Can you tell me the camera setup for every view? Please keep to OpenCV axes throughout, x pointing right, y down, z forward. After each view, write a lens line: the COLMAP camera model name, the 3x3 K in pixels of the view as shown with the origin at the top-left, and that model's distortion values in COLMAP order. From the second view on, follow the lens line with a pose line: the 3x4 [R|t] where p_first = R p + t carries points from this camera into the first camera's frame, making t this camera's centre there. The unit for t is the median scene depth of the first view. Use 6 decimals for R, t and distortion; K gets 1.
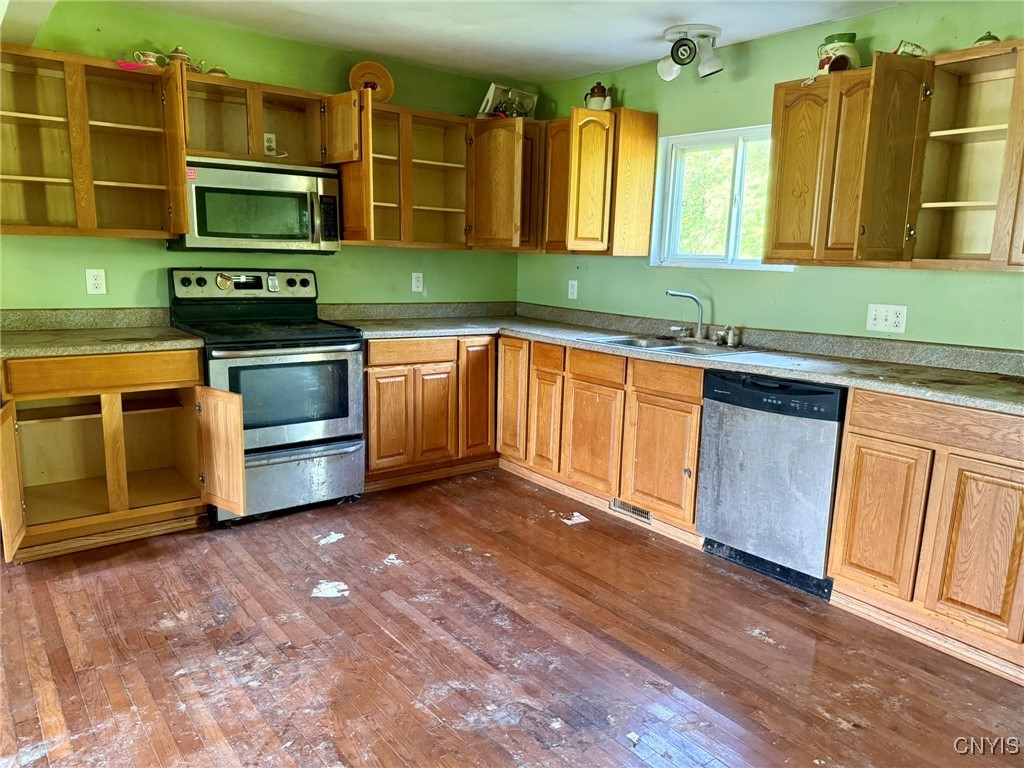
lens RADIAL K [[729.7, 0, 512.0], [0, 729.7, 384.0], [0, 0, 1]] dist [0.134683, -0.191407]
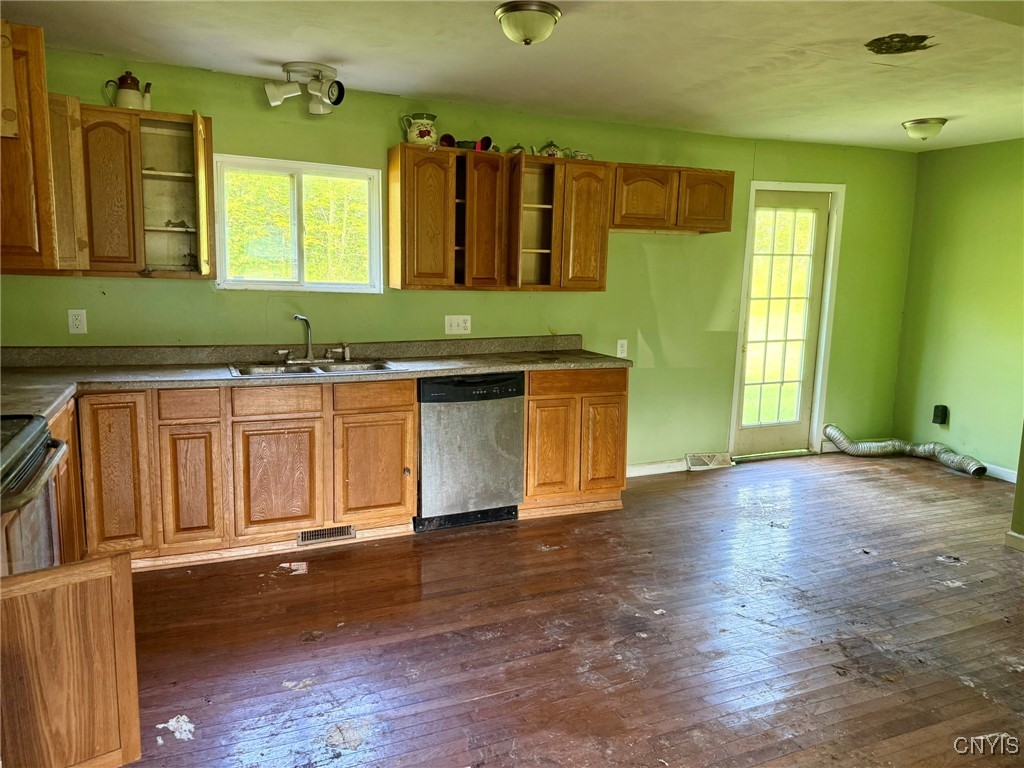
lens RADIAL K [[729.7, 0, 512.0], [0, 729.7, 384.0], [0, 0, 1]] dist [0.134683, -0.191407]
pose [[0.226685, -0.162321, 0.960347, -0.868037], [0.154676, 0.979501, 0.129048, -0.146970], [-0.961608, 0.119290, 0.247146, 0.591886]]
